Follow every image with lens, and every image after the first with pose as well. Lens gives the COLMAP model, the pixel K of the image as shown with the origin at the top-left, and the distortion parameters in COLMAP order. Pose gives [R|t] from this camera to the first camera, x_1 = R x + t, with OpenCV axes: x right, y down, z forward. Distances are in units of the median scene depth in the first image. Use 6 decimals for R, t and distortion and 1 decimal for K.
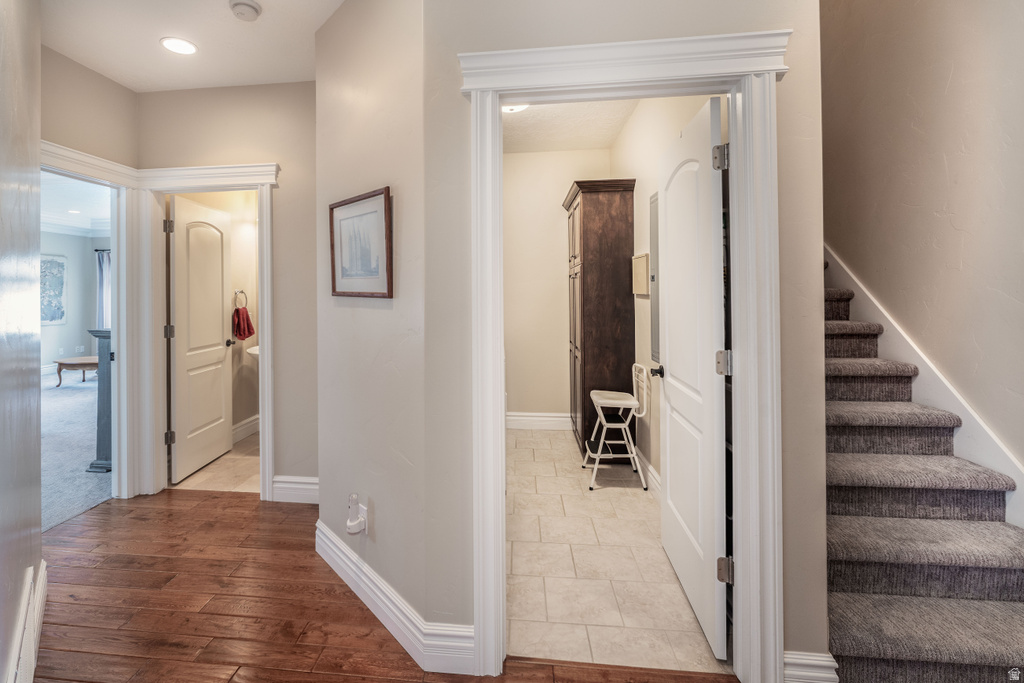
lens RADIAL K [[420.2, 0, 480.4], [0, 420.2, 290.8], [0, 0, 1]] dist [-0.002837, -0.000285]
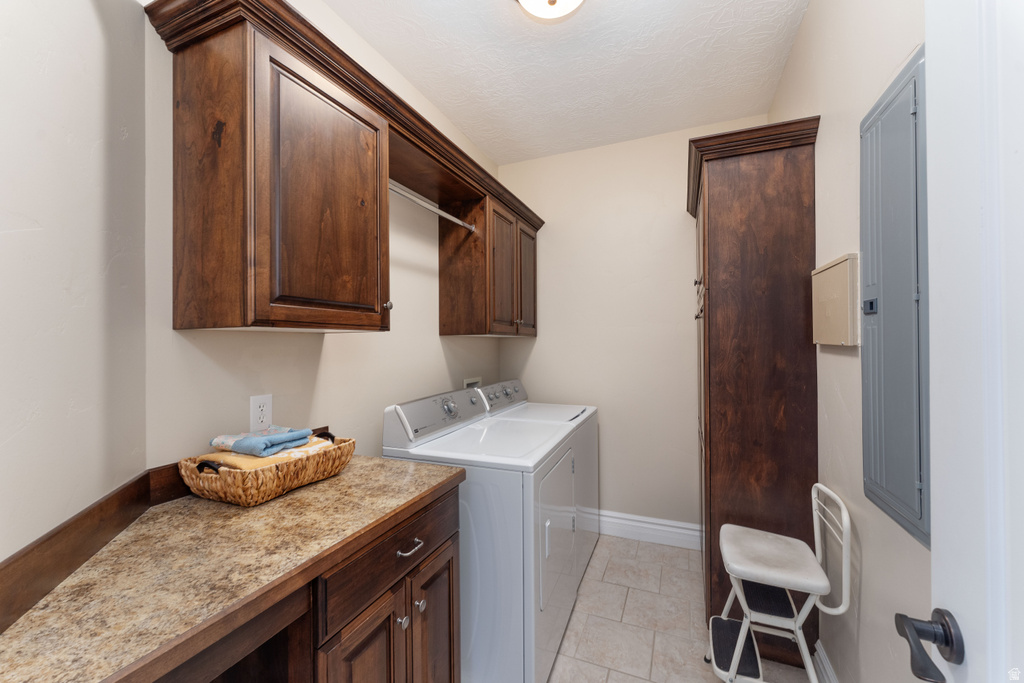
lens RADIAL K [[420.2, 0, 502.2], [0, 420.2, 339.7], [0, 0, 1]] dist [-0.002837, -0.000285]
pose [[0.960121, 0.000605, -0.279583, 0.140483], [-0.000661, 1.000000, -0.000103, 0.002488], [0.279583, 0.000284, 0.960122, 0.397703]]
